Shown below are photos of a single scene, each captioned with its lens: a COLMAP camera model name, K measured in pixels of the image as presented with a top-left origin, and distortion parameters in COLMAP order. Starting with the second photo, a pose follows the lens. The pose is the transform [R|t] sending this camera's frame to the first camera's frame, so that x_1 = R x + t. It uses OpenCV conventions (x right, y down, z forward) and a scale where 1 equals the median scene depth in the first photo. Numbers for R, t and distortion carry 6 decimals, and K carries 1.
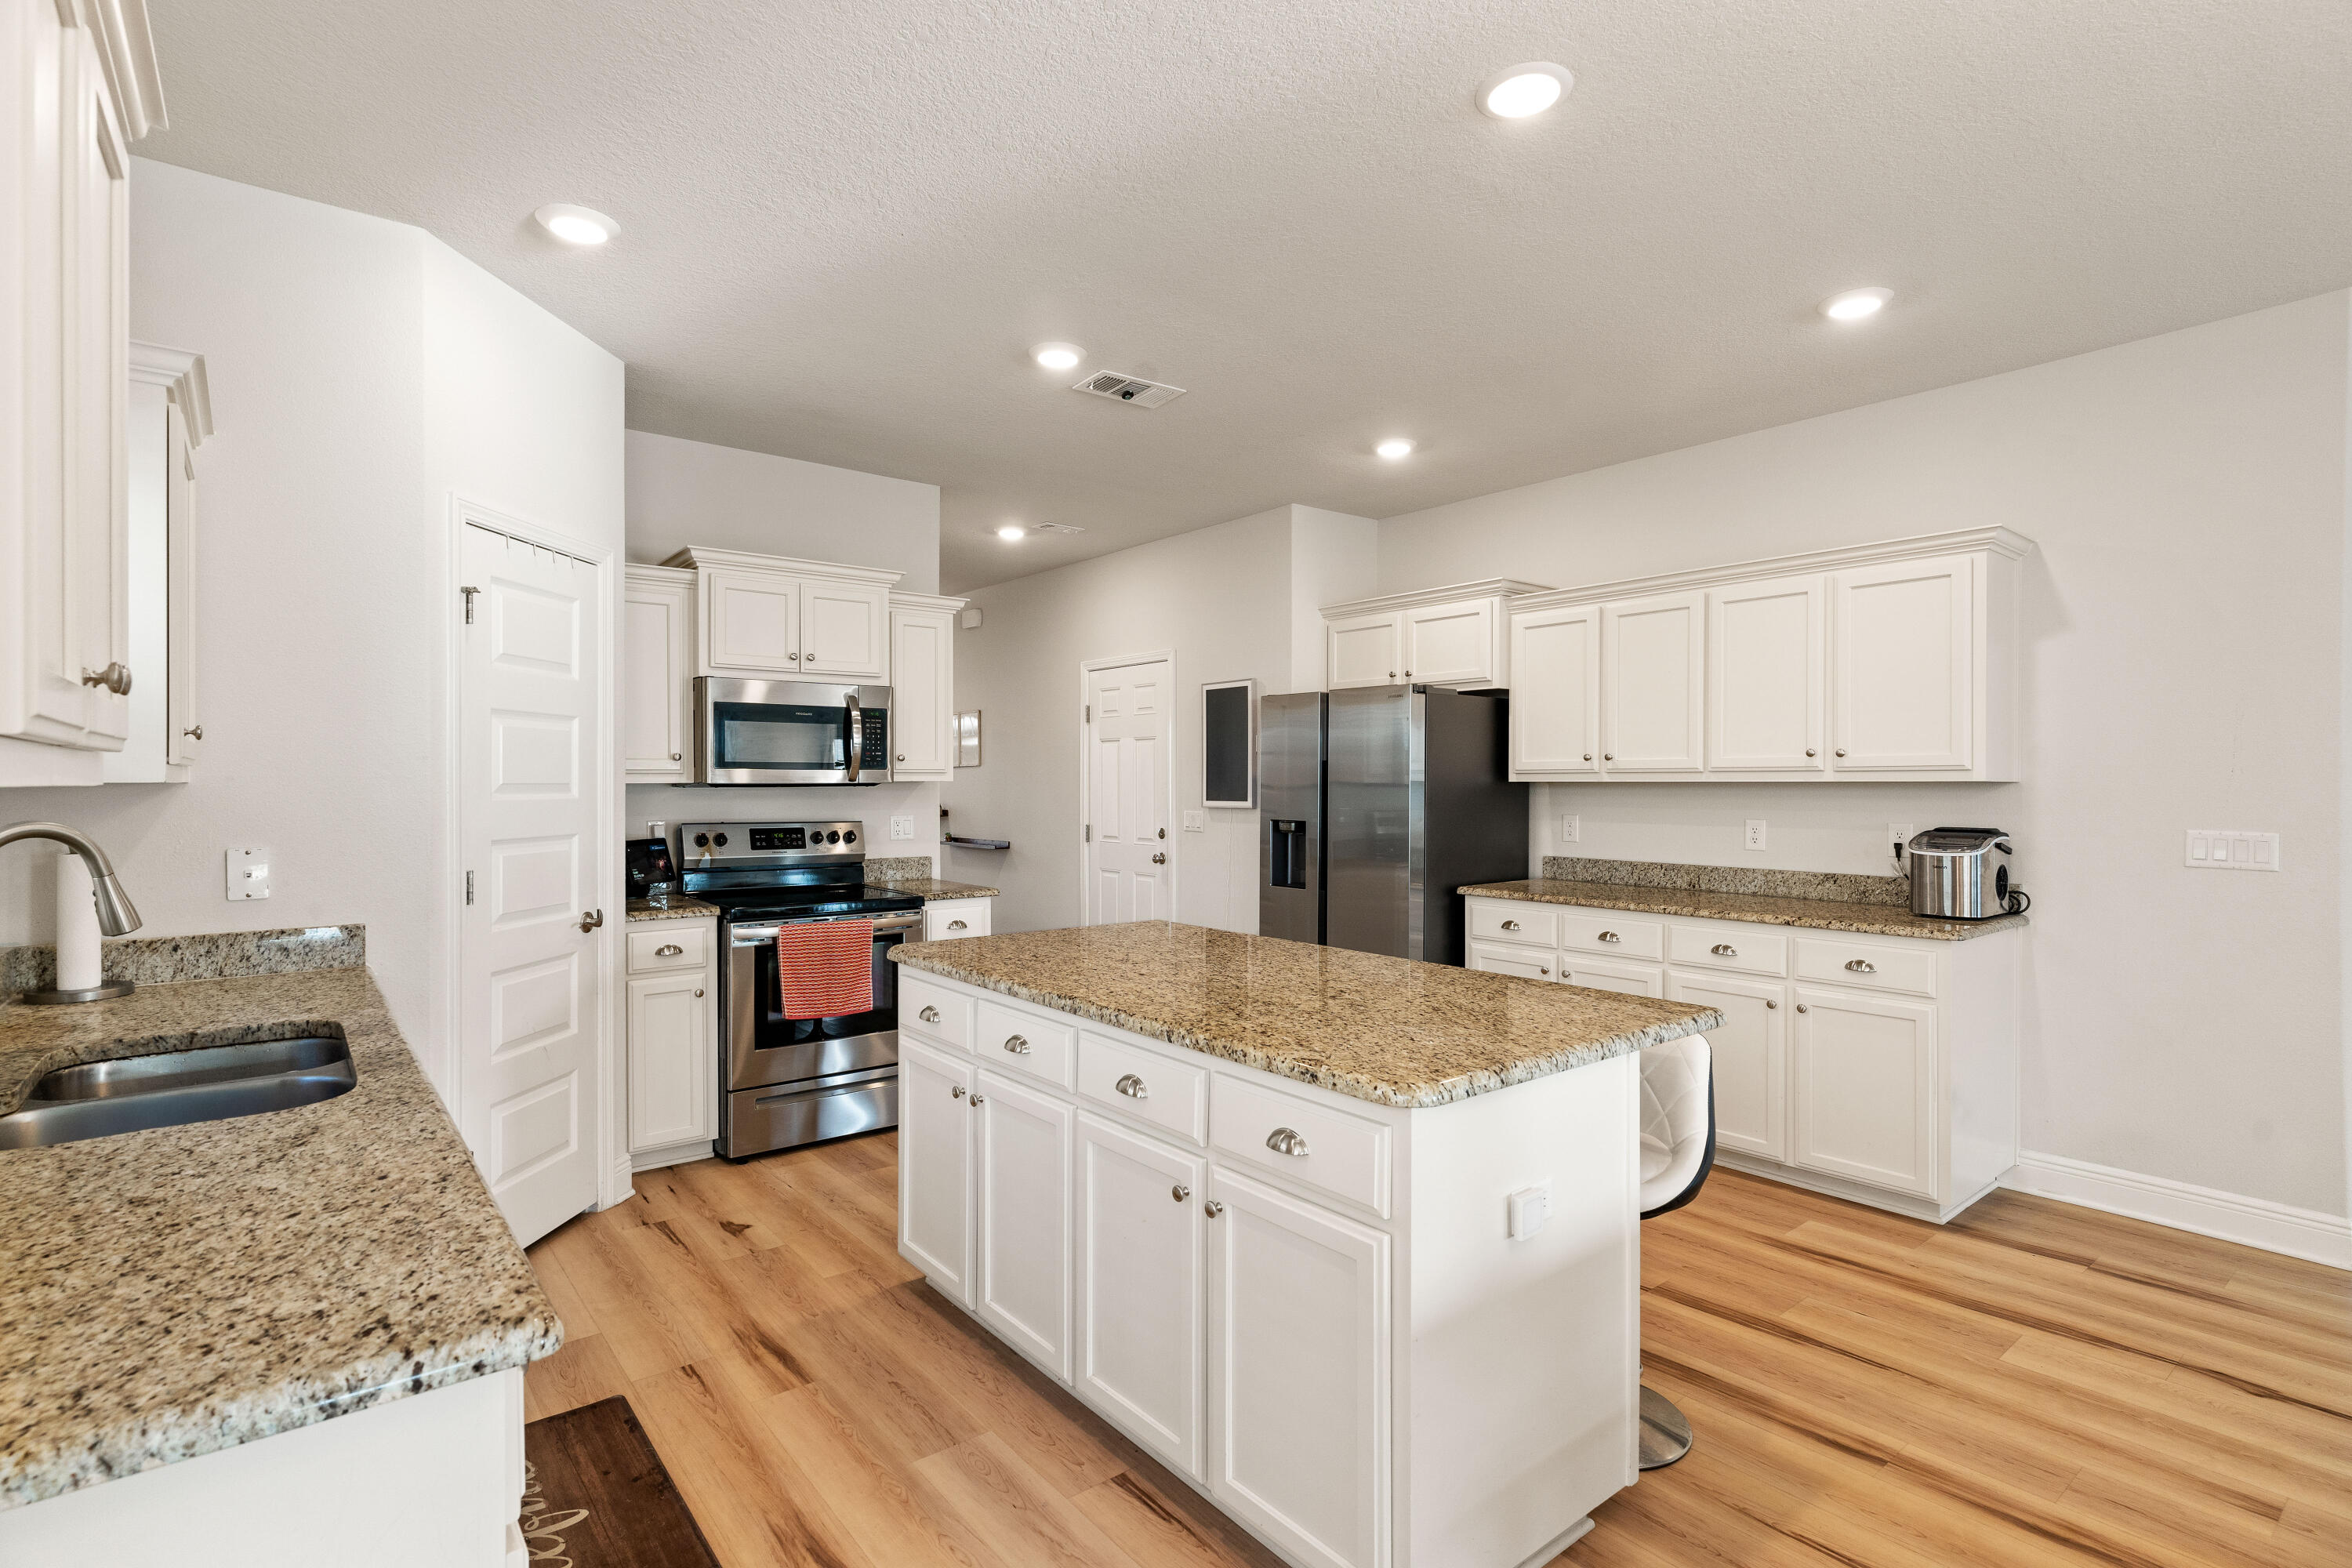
lens RADIAL K [[1128.9, 0, 1169.3], [0, 1128.9, 790.5], [0, 0, 1]] dist [0.001428, 0.000266]
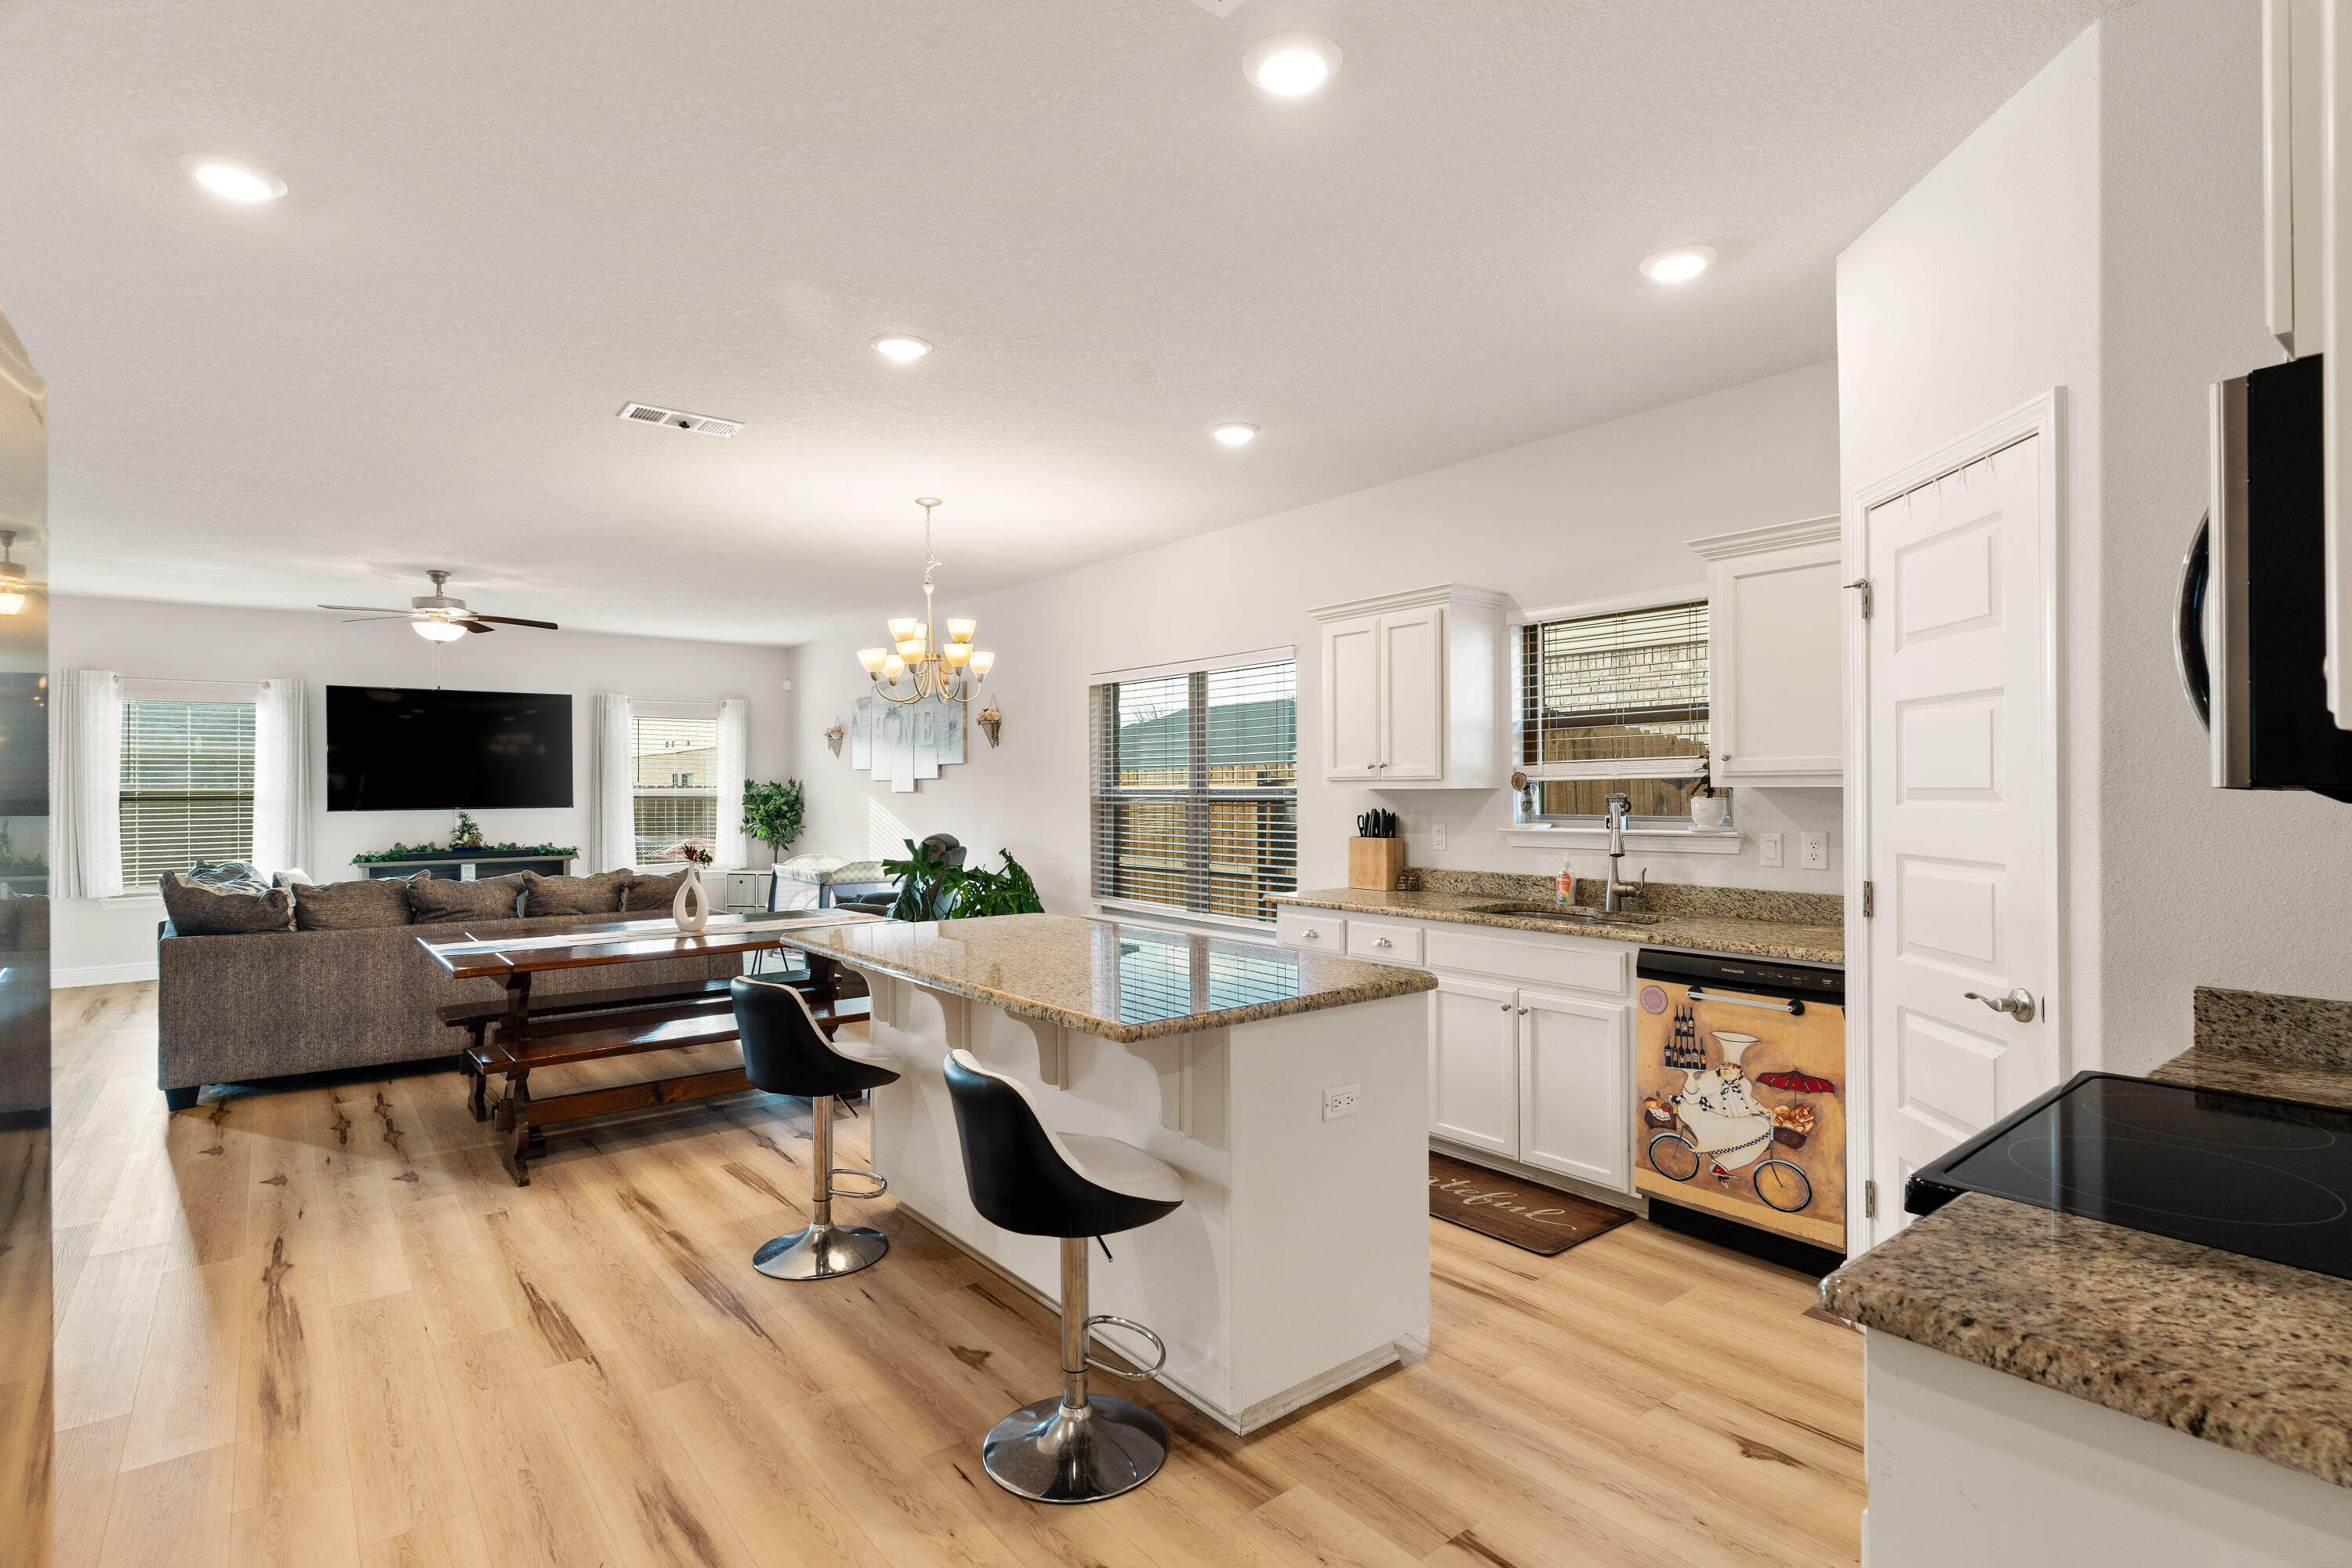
lens RADIAL K [[1131.0, 0, 1176.0], [0, 1131.0, 784.0], [0, 0, 1]] dist [0.002170, -0.000052]
pose [[-0.999975, 0.004359, -0.005576, -0.026677], [0.004341, 0.999985, 0.003253, -0.009959], [0.005590, 0.003229, -0.999979, 1.290526]]
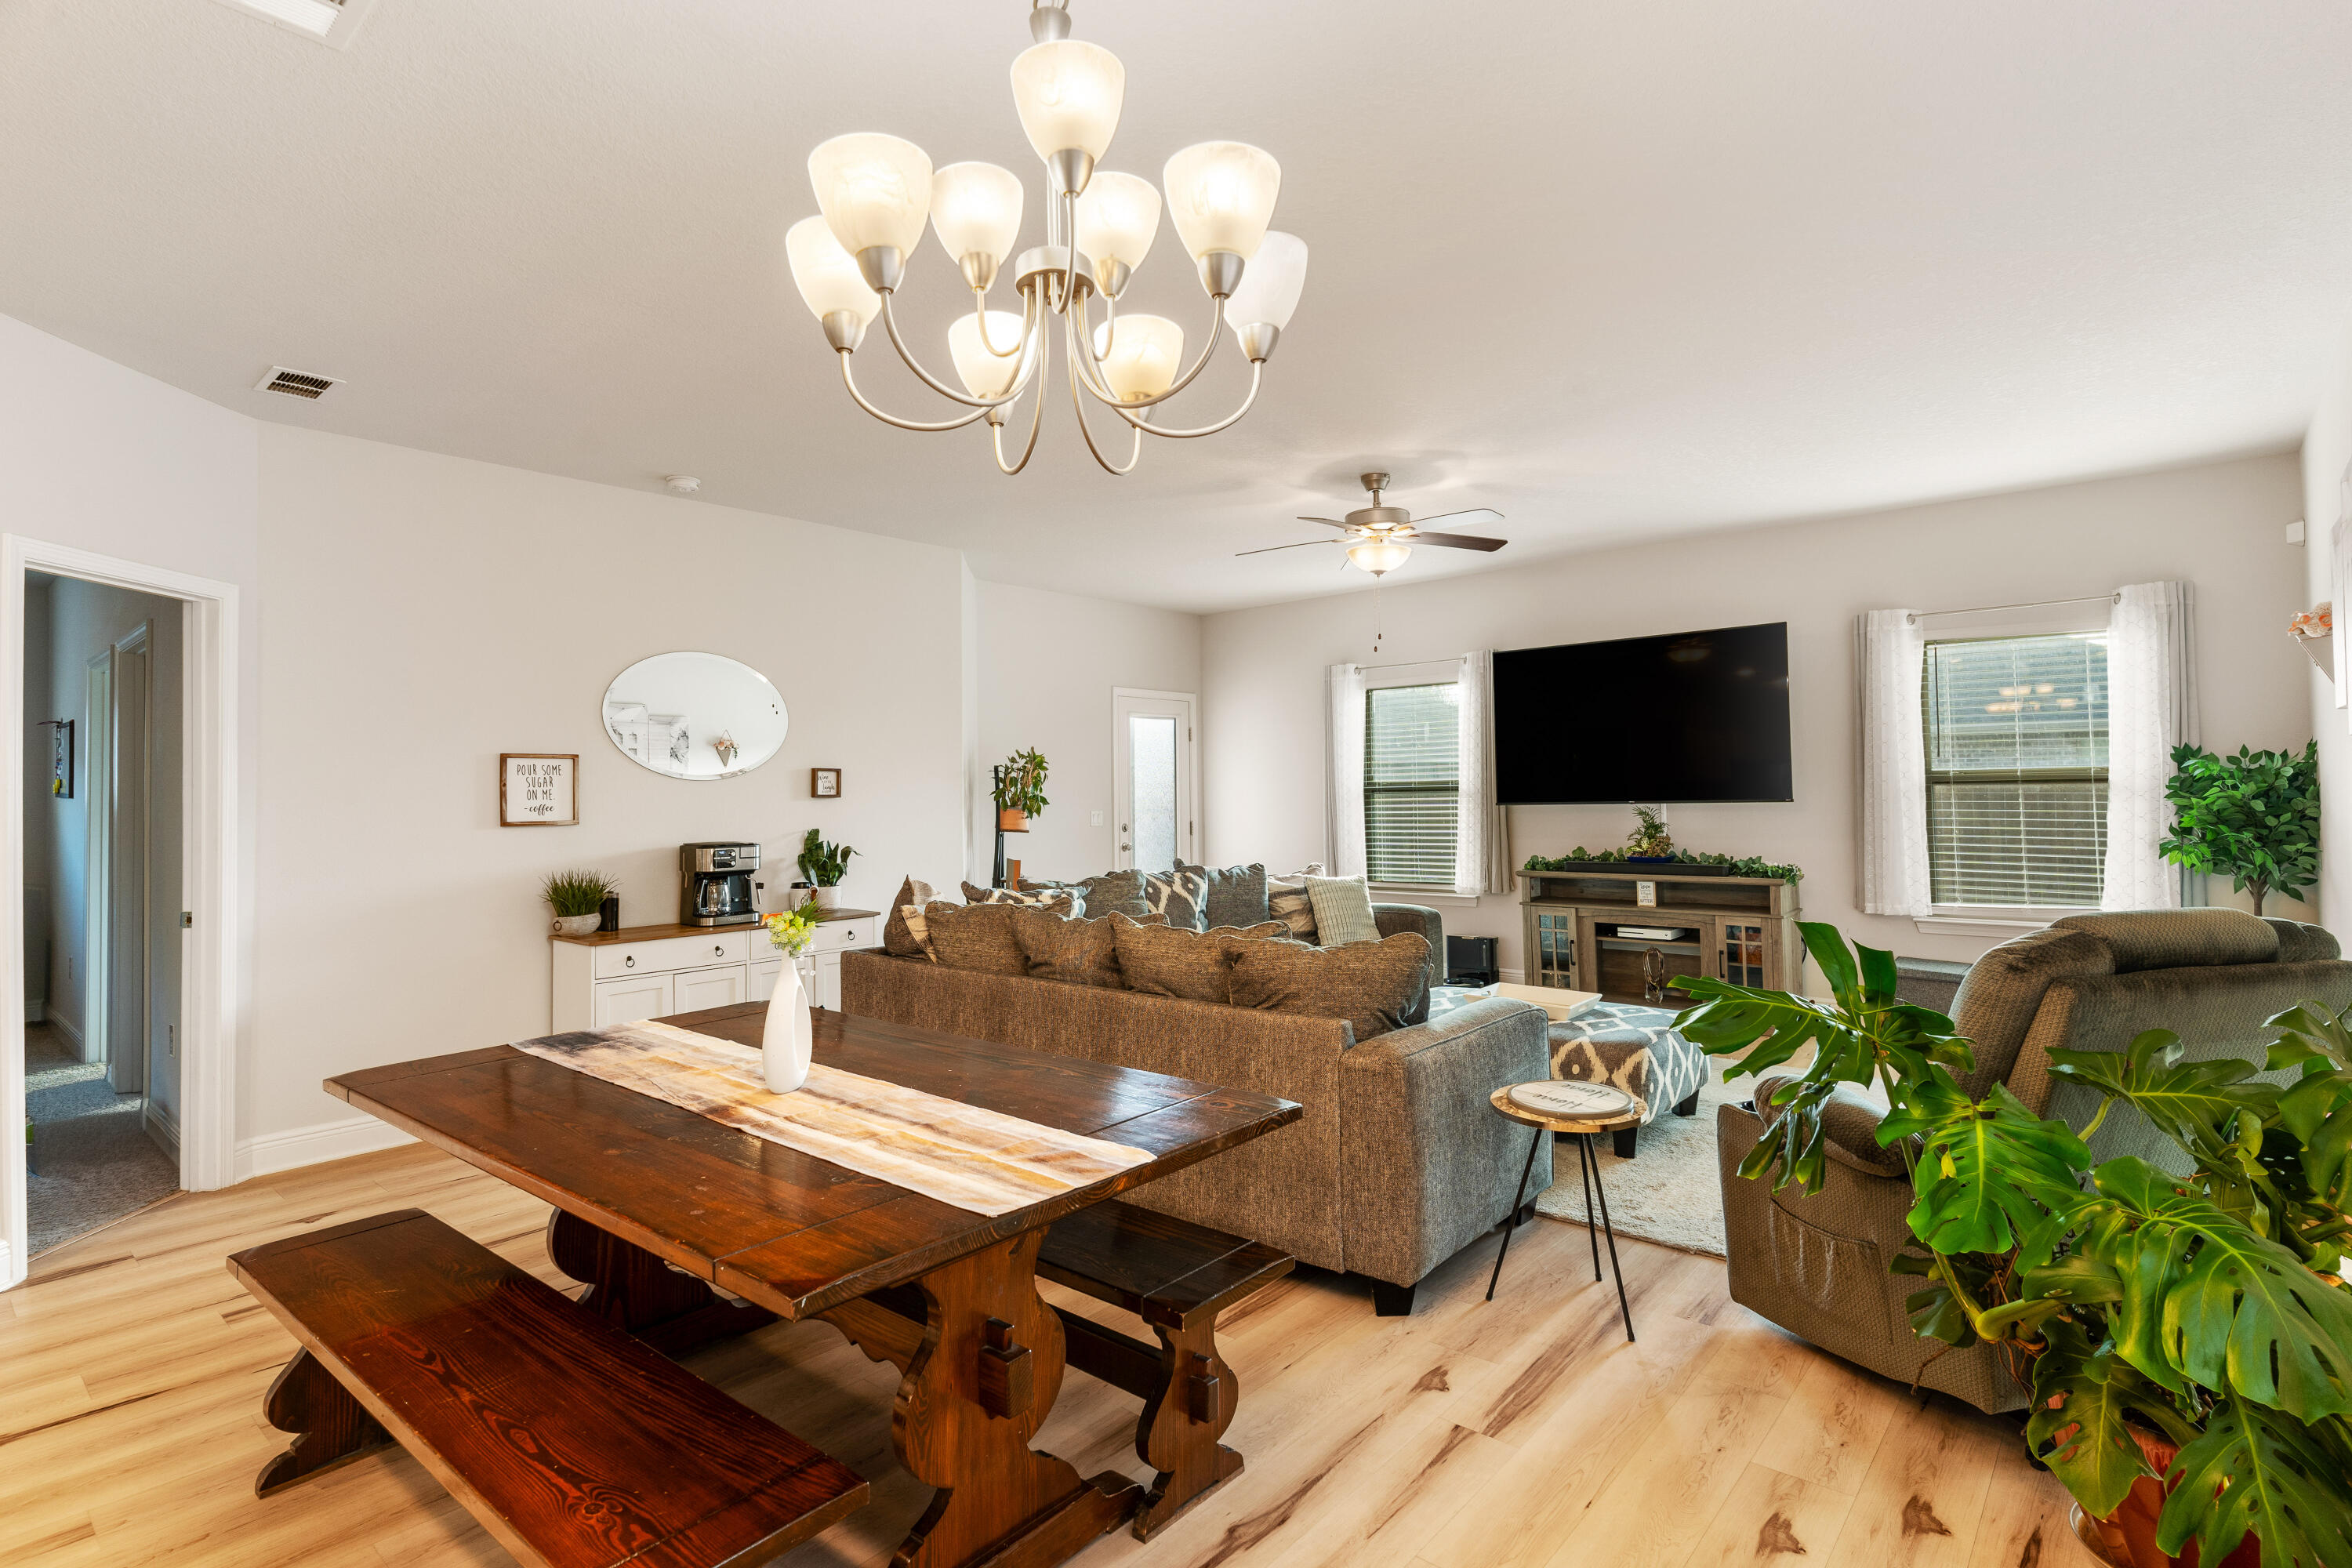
lens RADIAL K [[1155.6, 0, 1174.0], [0, 1155.6, 764.7], [0, 0, 1]] dist [0.001823, 0.000439]
pose [[-0.183063, 0.026952, 0.982732, -0.102366], [0.024237, 0.999444, -0.022895, 0.006249], [-0.982802, 0.019627, -0.183614, 0.109950]]
